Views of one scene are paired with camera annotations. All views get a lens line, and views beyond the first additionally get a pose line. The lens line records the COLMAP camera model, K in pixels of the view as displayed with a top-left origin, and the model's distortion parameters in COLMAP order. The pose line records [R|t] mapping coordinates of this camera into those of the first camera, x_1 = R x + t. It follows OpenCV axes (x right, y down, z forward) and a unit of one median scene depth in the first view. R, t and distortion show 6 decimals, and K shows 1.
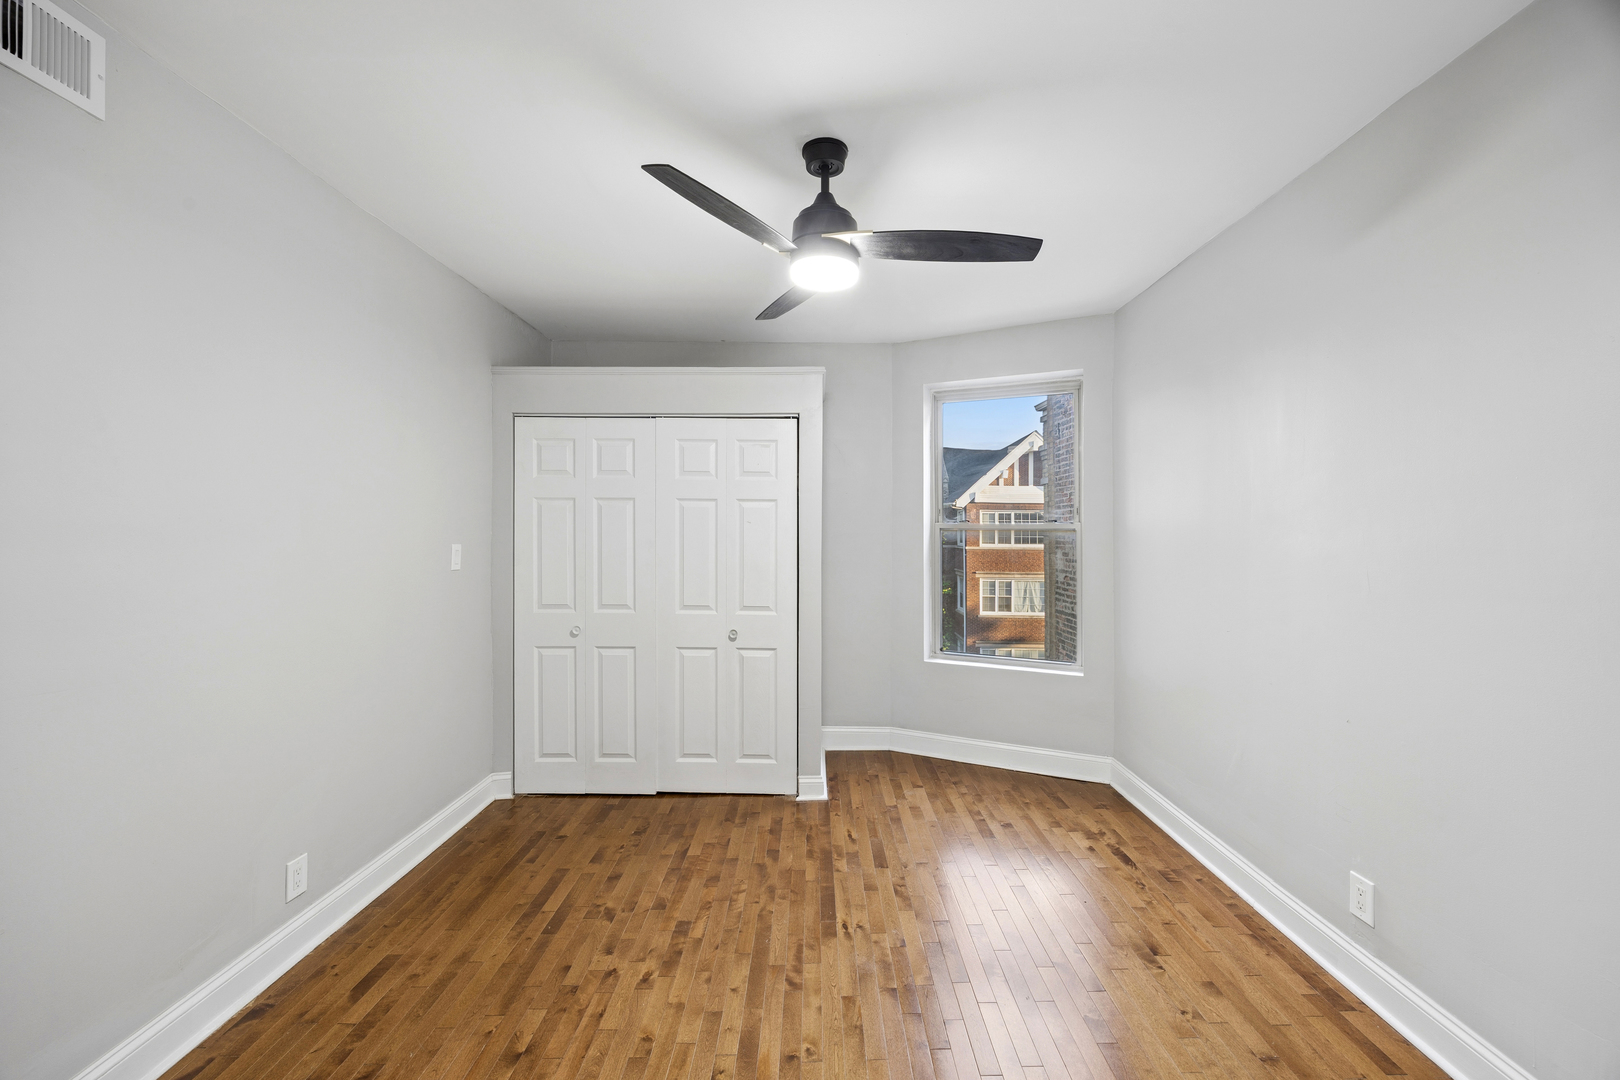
lens RADIAL K [[627.8, 0, 816.6], [0, 627.8, 522.9], [0, 0, 1]] dist [-0.000392, 0.000114]
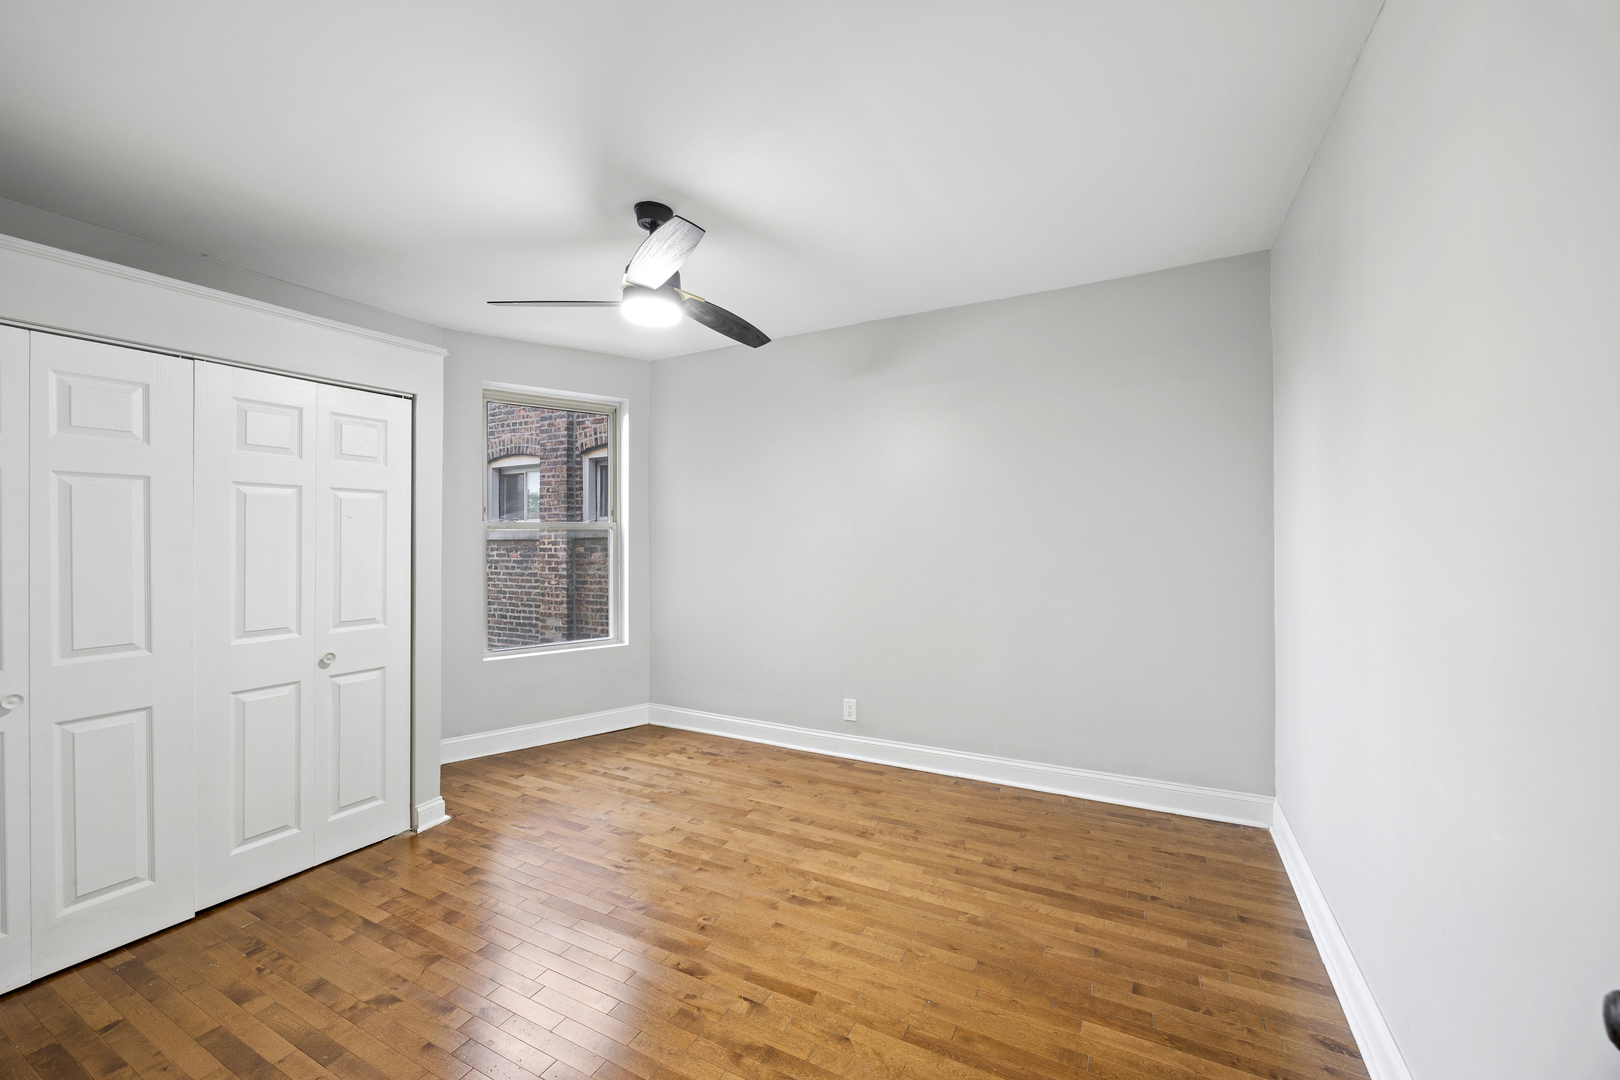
lens RADIAL K [[627.8, 0, 816.6], [0, 627.8, 522.9], [0, 0, 1]] dist [-0.000392, 0.000114]
pose [[0.465359, 0.008433, 0.885082, -0.551344], [-0.005504, 0.999963, -0.006634, 0.009088], [-0.885105, -0.001784, 0.465388, 0.093980]]
